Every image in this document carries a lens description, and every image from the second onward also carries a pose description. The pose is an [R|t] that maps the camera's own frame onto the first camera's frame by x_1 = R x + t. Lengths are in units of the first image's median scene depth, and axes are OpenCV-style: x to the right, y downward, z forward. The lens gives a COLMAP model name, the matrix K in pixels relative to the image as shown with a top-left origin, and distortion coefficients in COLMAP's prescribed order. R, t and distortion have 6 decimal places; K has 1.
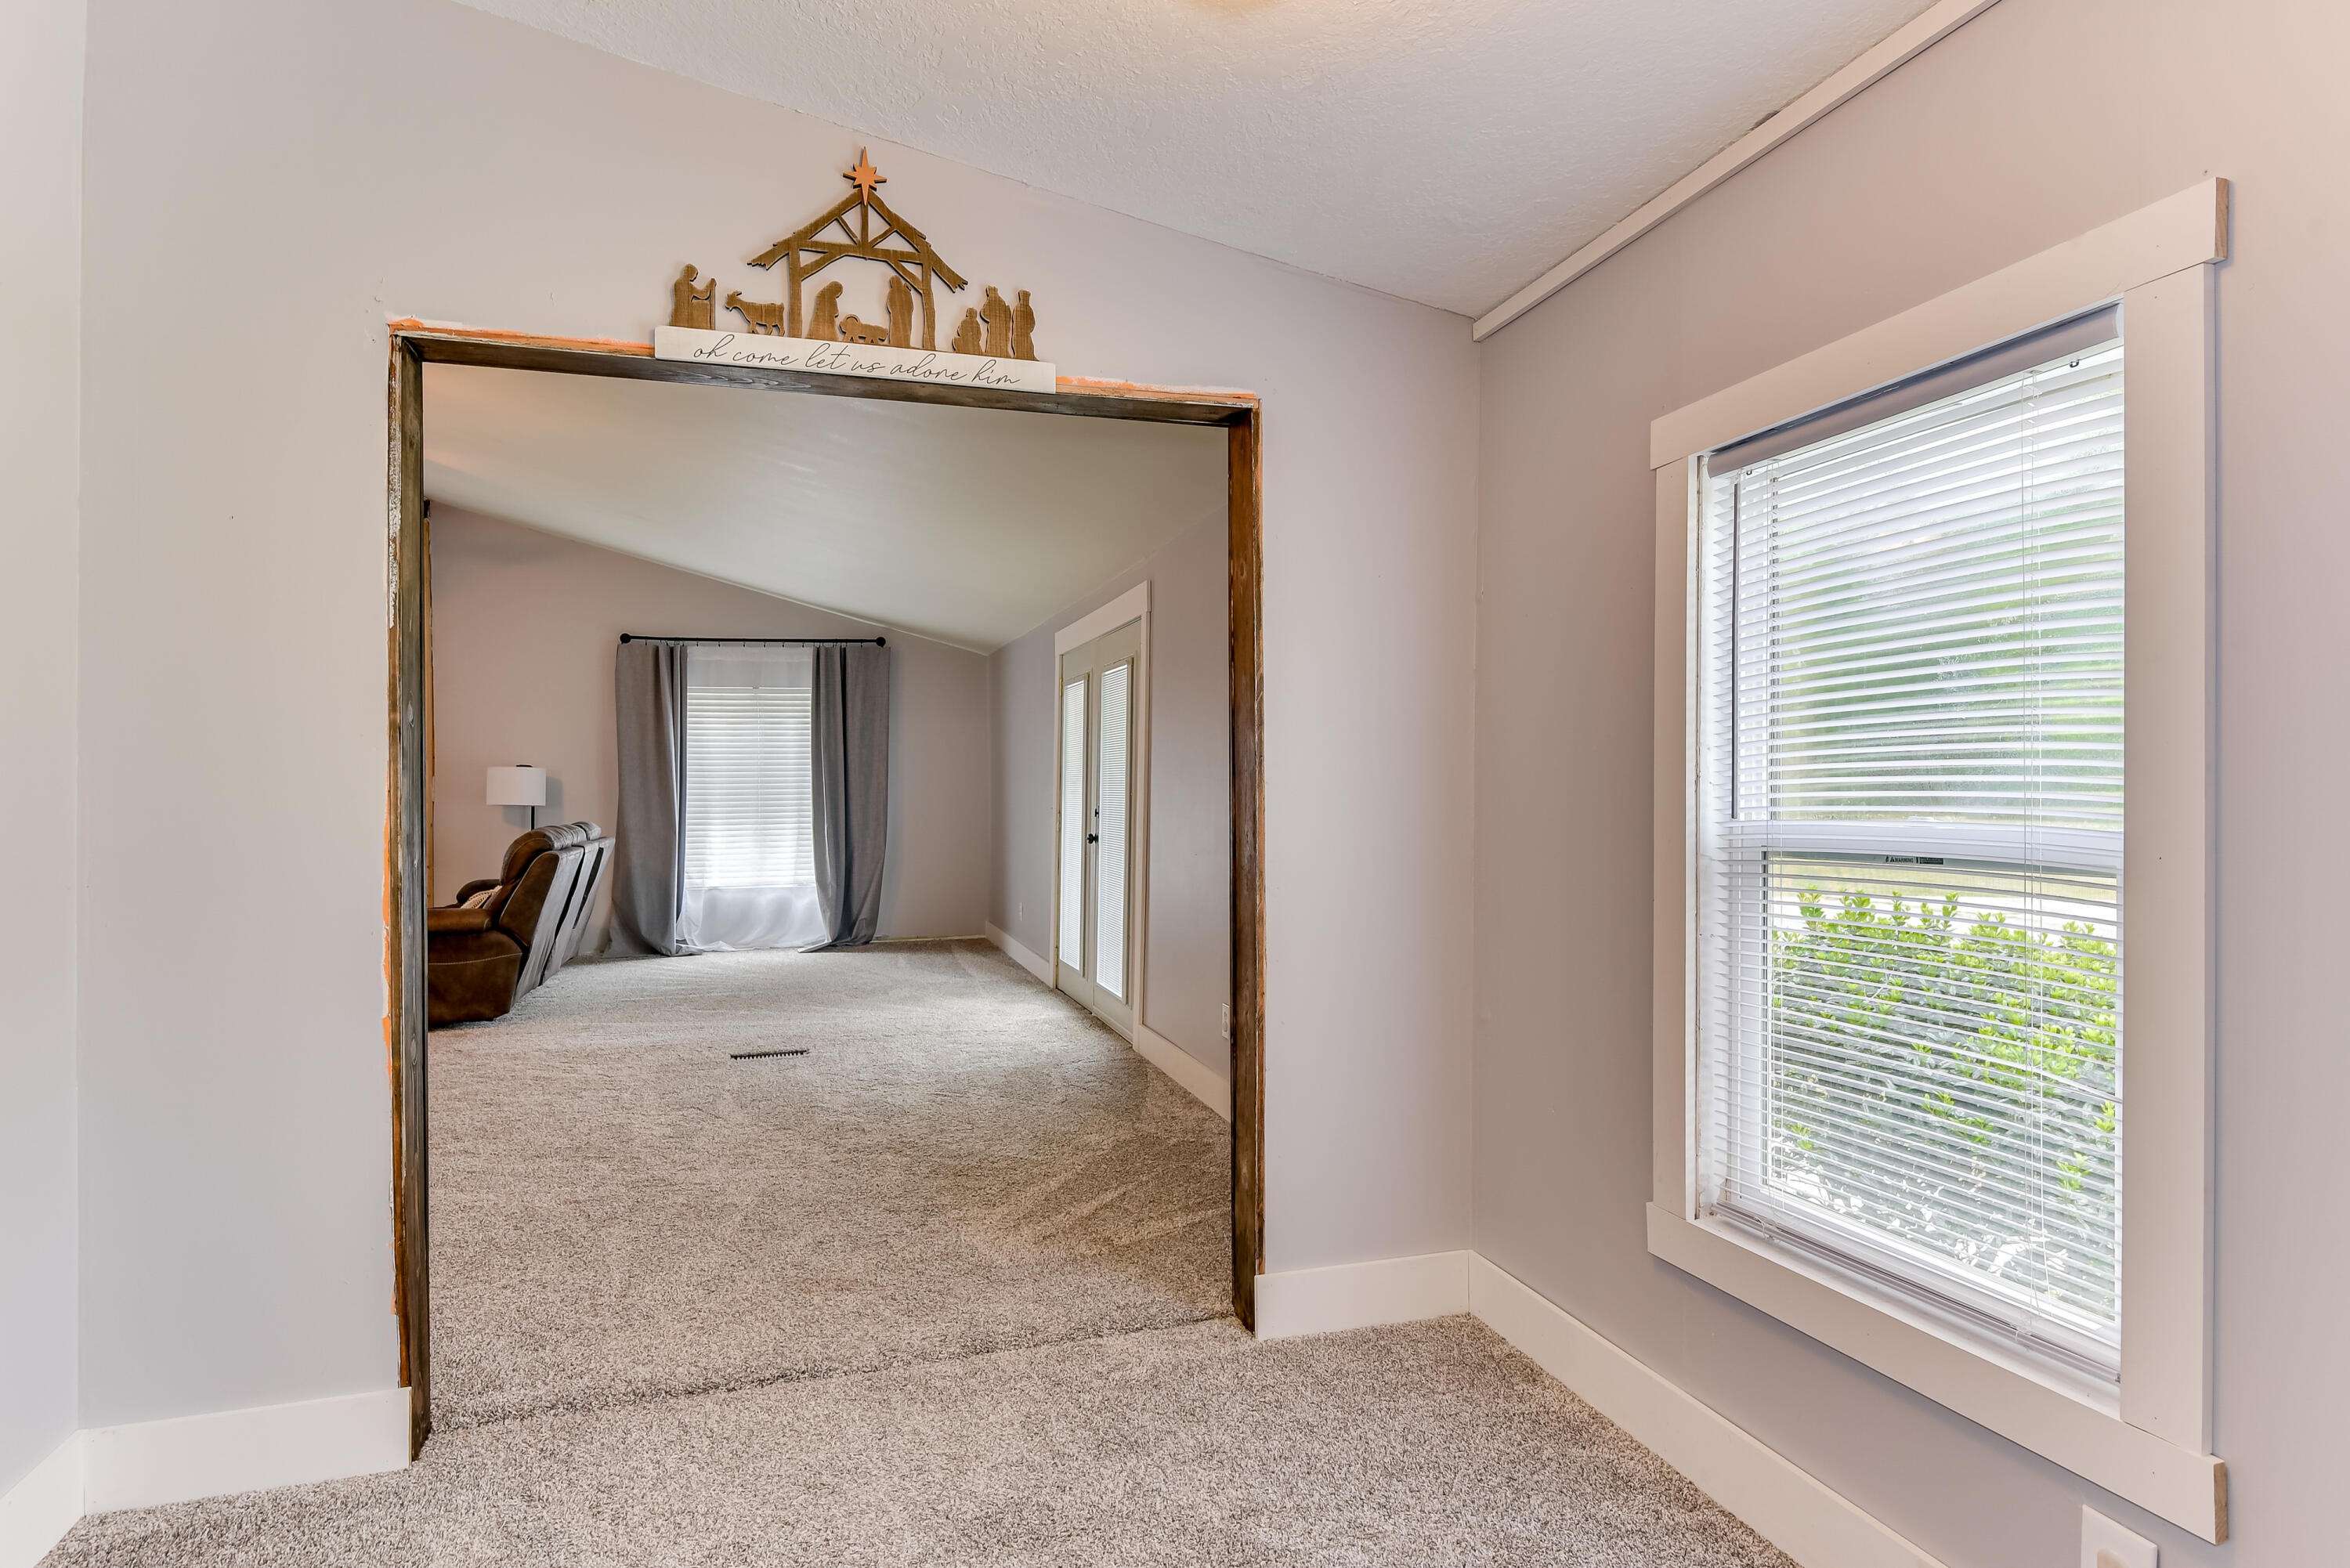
lens RADIAL K [[1251.0, 0, 1180.9], [0, 1251.0, 788.1], [0, 0, 1]] dist [0.026660, -0.028816]
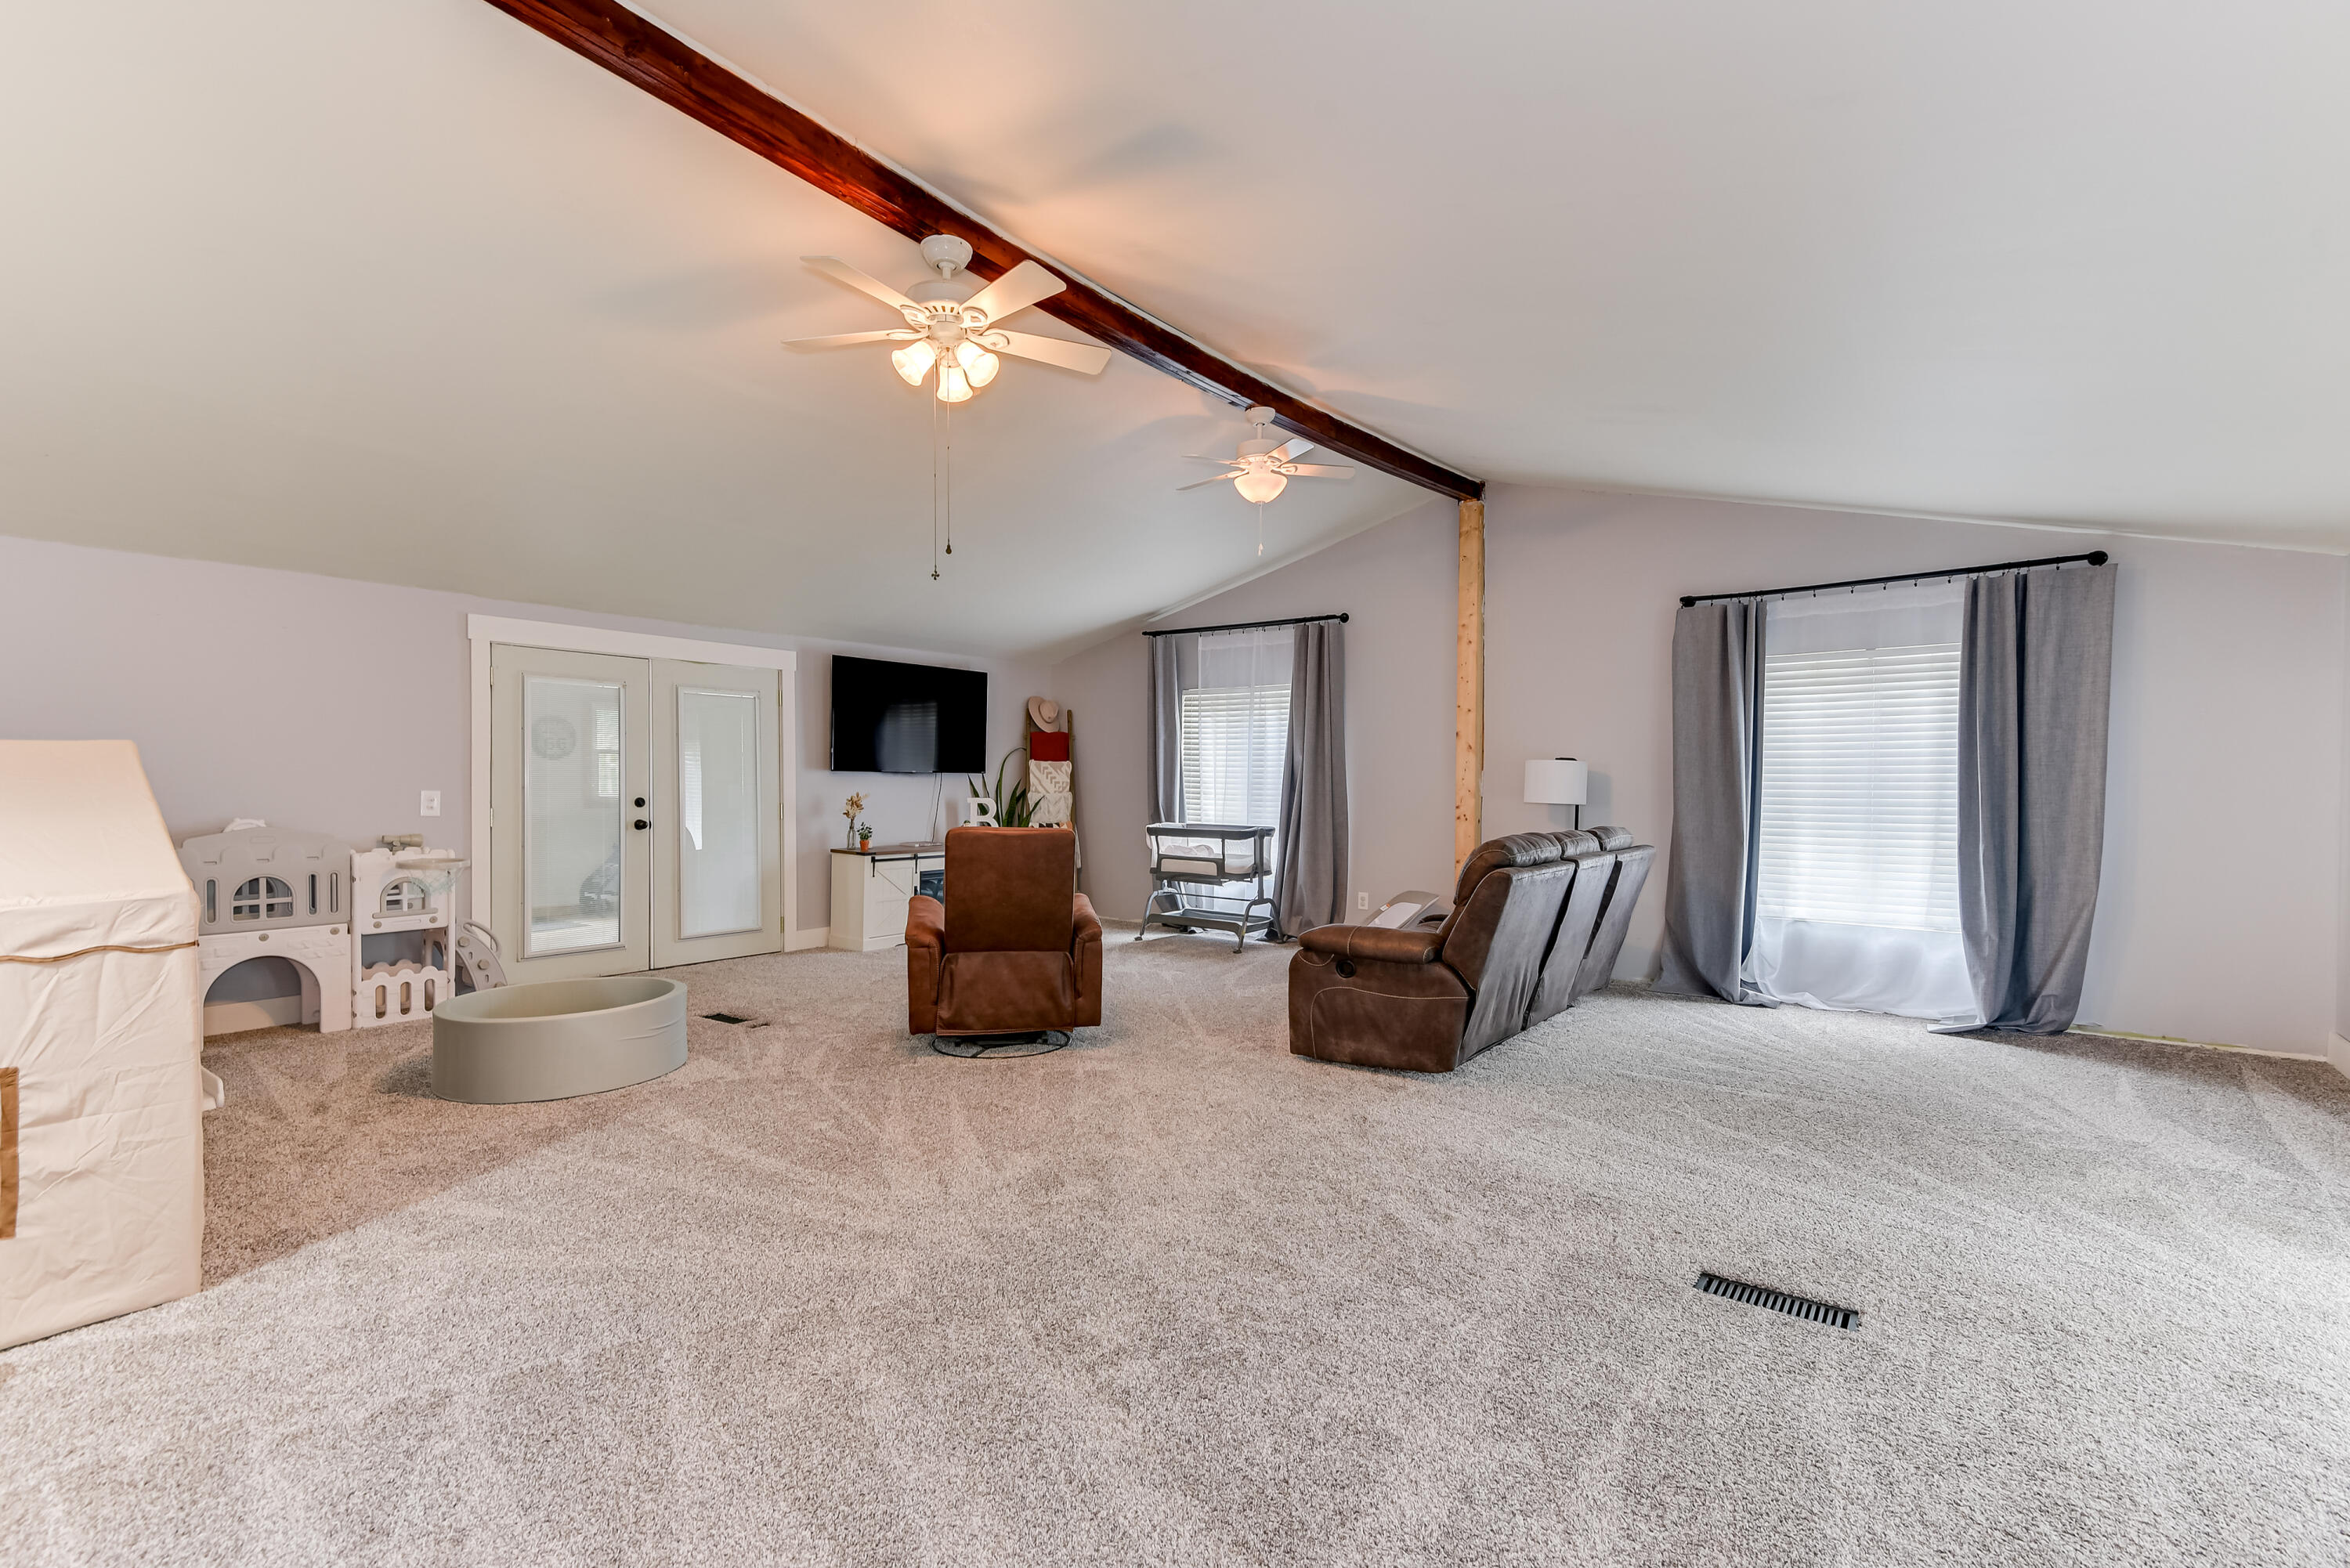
lens RADIAL K [[1044.4, 0, 1173.6], [0, 1044.4, 791.2], [0, 0, 1]] dist [0.025378, -0.014376]
pose [[0.570184, 0.016169, -0.821358, -0.107279], [-0.012044, 0.999863, 0.011323, -0.000346], [0.821429, 0.003436, 0.570301, 0.512752]]
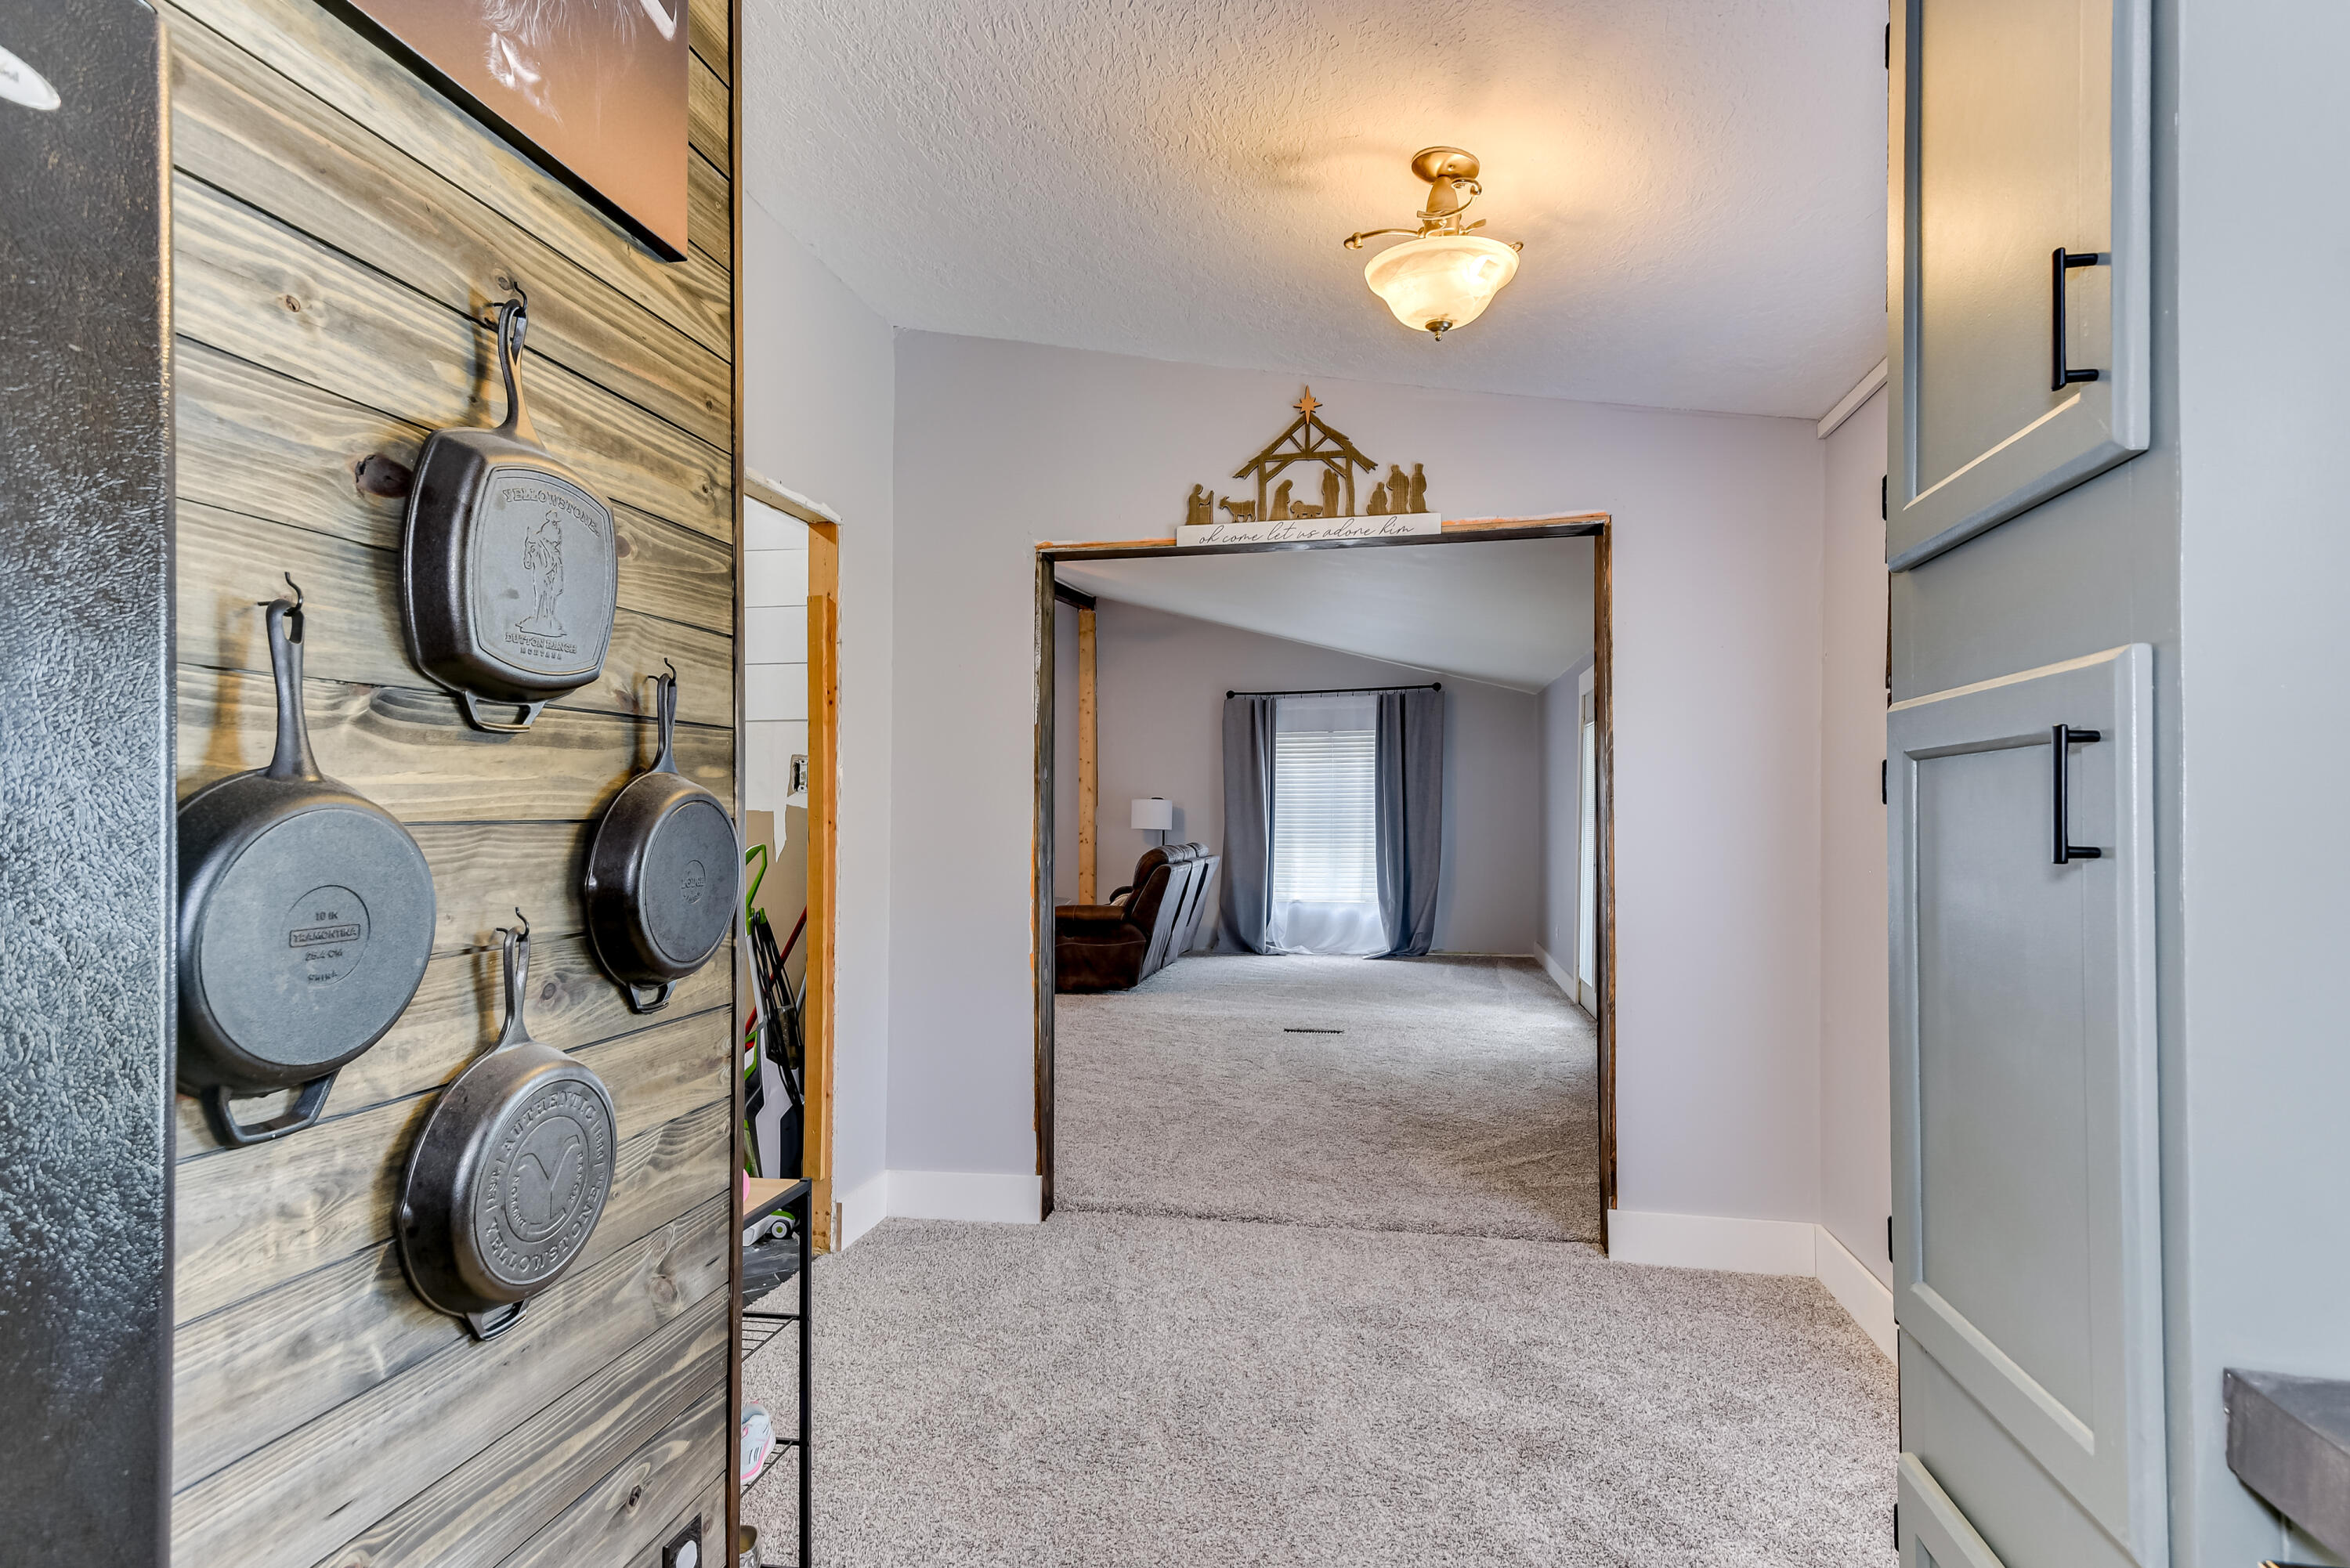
lens RADIAL K [[1234.8, 0, 1173.0], [0, 1234.8, 795.6], [0, 0, 1]] dist [0.052279, -0.029783]
pose [[0.882039, -0.002339, -0.471171, 0.121418], [-0.005484, 0.999869, -0.015230, -0.002274], [0.471145, 0.016017, 0.881910, -0.144627]]
